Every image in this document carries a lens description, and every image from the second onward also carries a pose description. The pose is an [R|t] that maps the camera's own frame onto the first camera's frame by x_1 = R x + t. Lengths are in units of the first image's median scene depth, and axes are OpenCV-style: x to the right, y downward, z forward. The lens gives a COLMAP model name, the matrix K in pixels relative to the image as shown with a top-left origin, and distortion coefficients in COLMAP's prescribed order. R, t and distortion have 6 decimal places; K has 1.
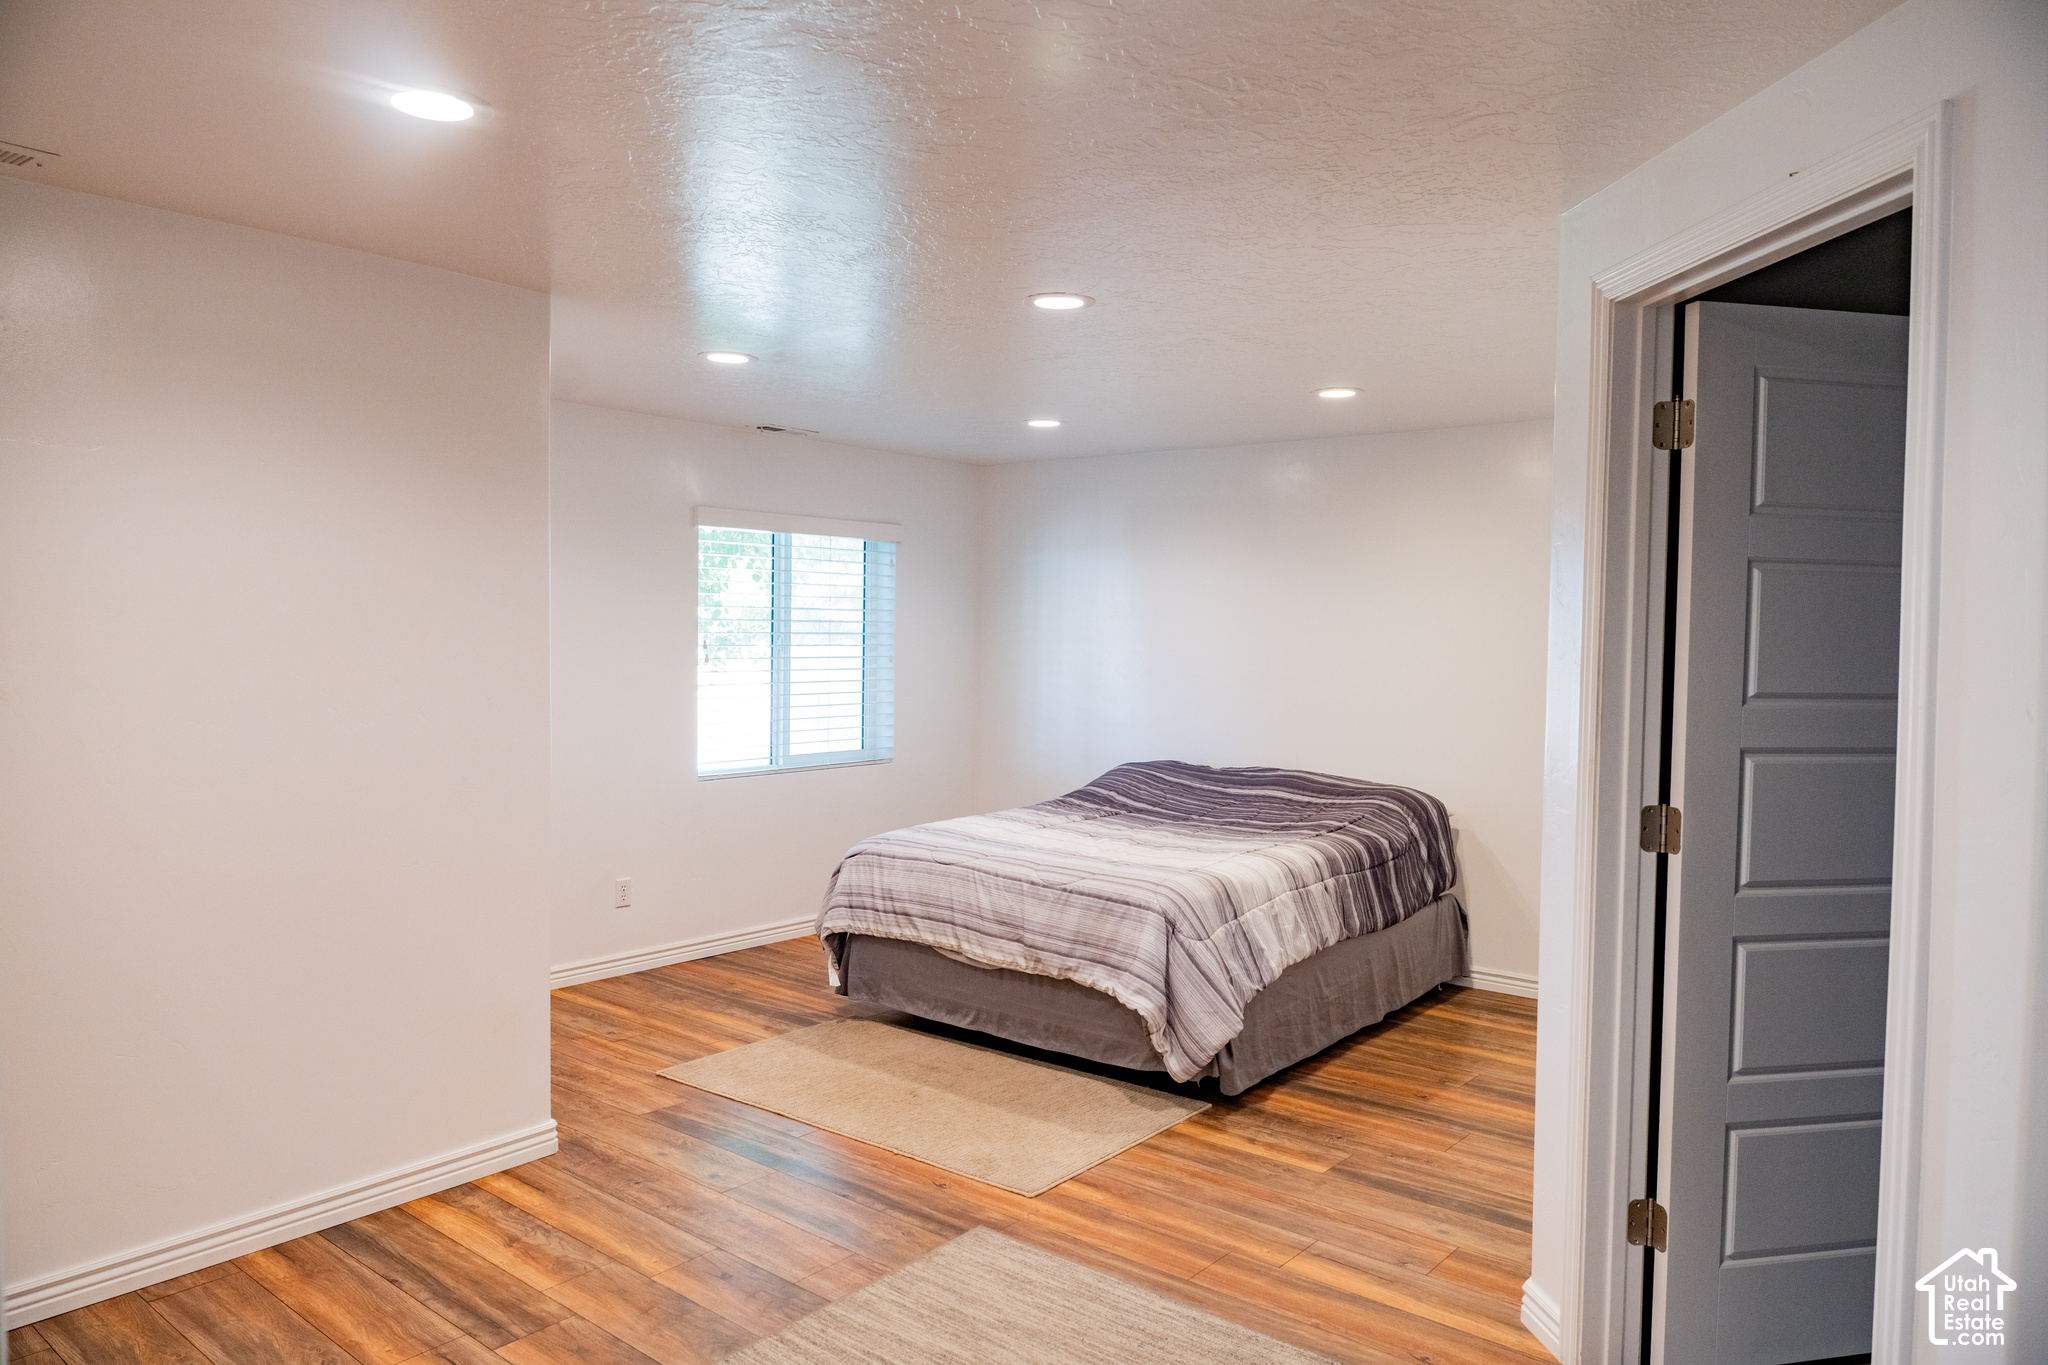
lens RADIAL K [[1397.4, 0, 1029.6], [0, 1397.4, 677.5], [0, 0, 1]] dist [0.004227, -0.013984]
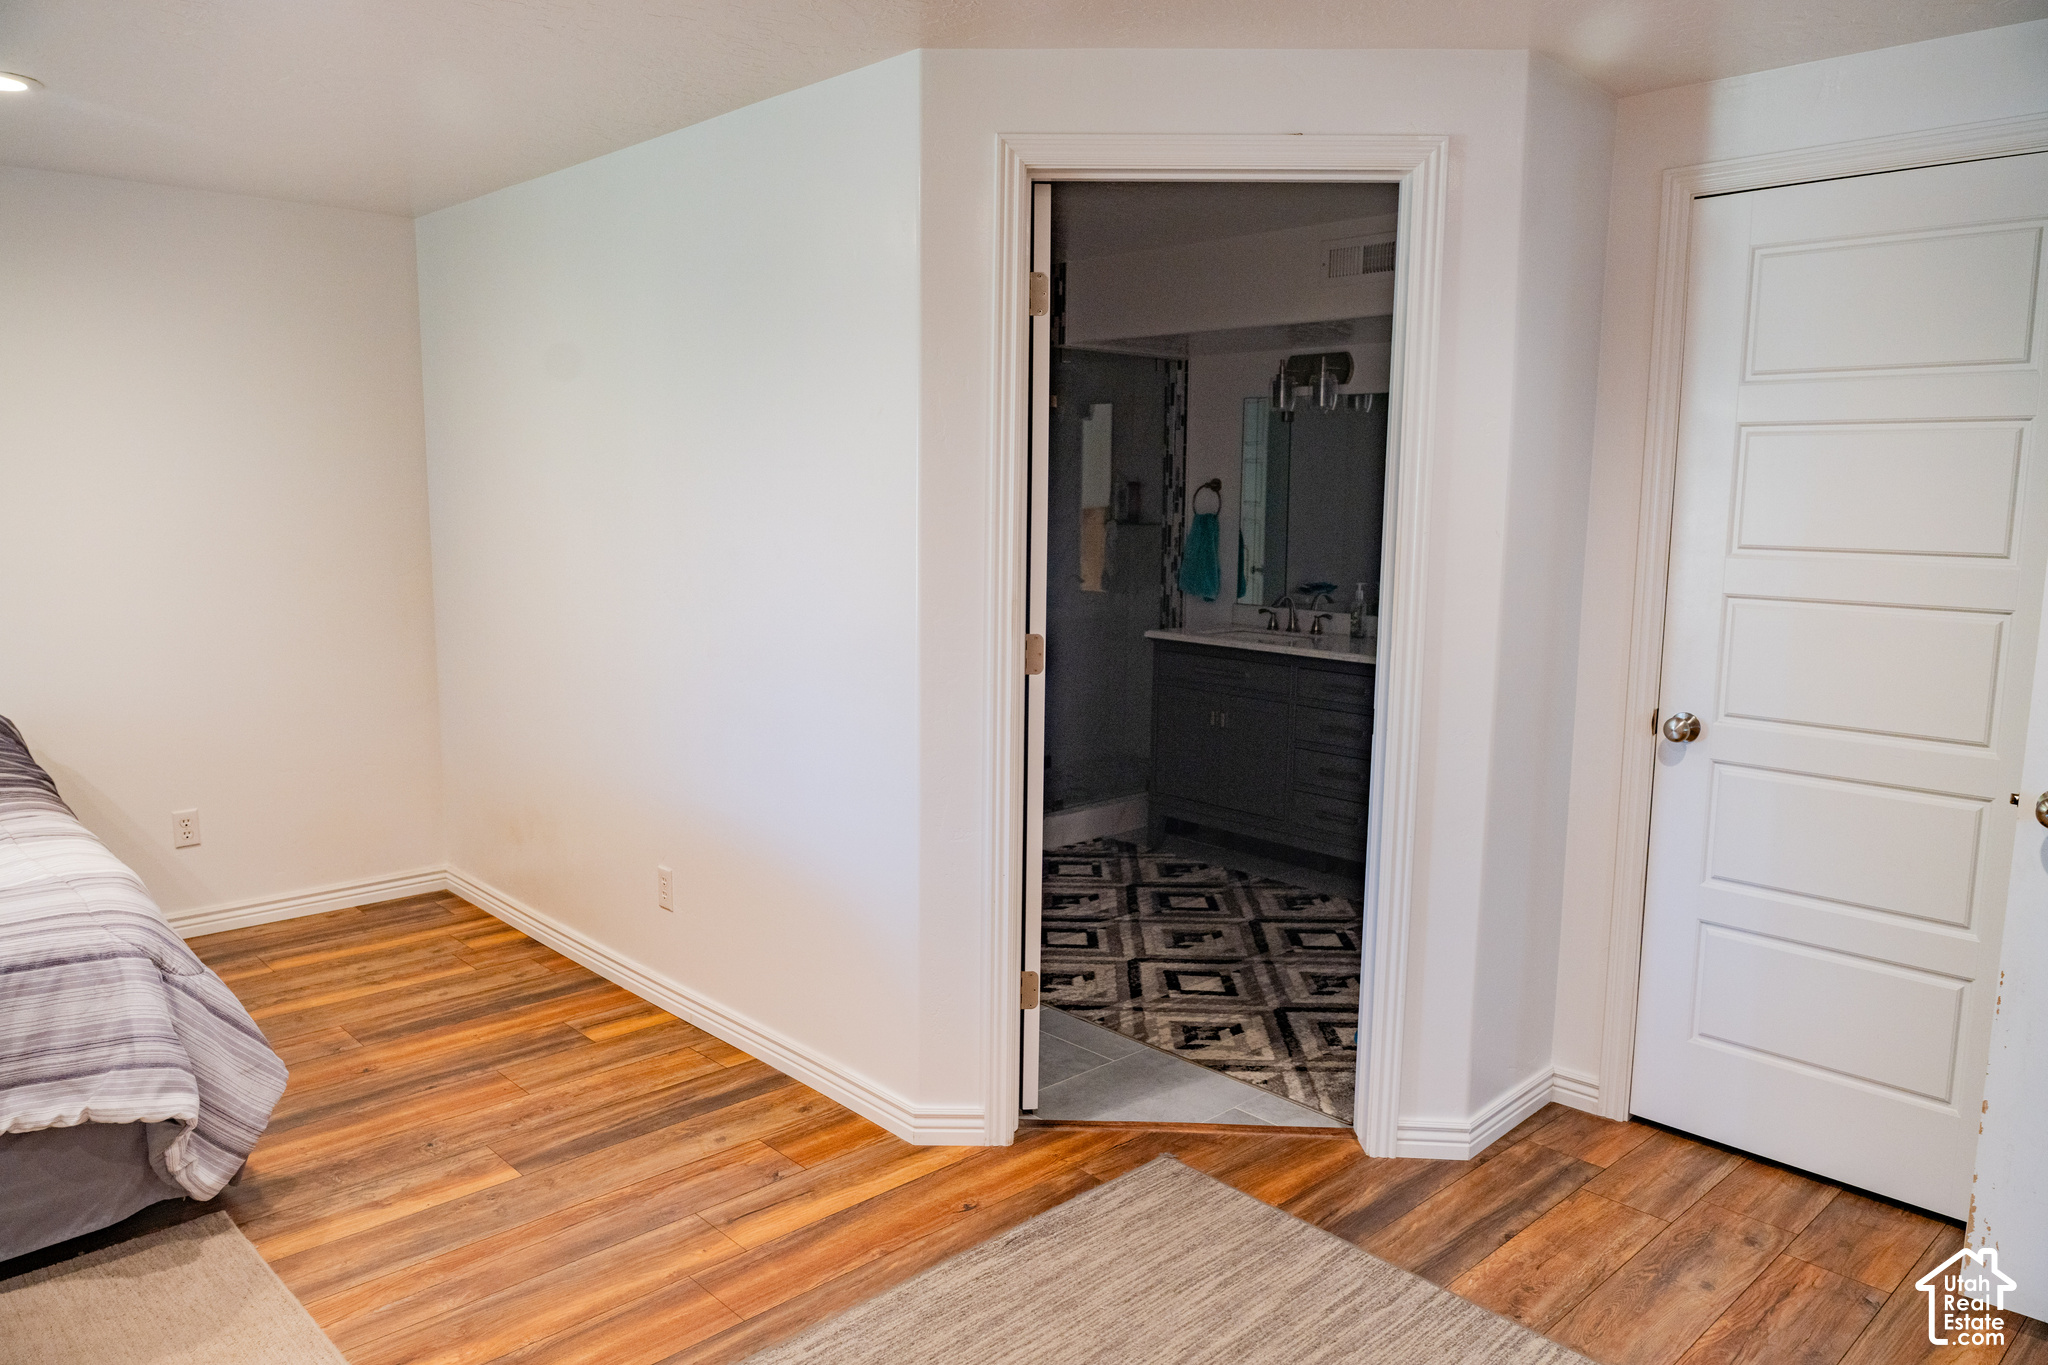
lens RADIAL K [[1397.4, 0, 1029.1], [0, 1397.4, 690.0], [0, 0, 1]] dist [0.004227, -0.013984]
pose [[0.118042, -0.156985, 0.980521, -0.450755], [0.028533, 0.987553, 0.154675, -0.024404], [-0.992599, 0.009719, 0.121052, 0.583977]]
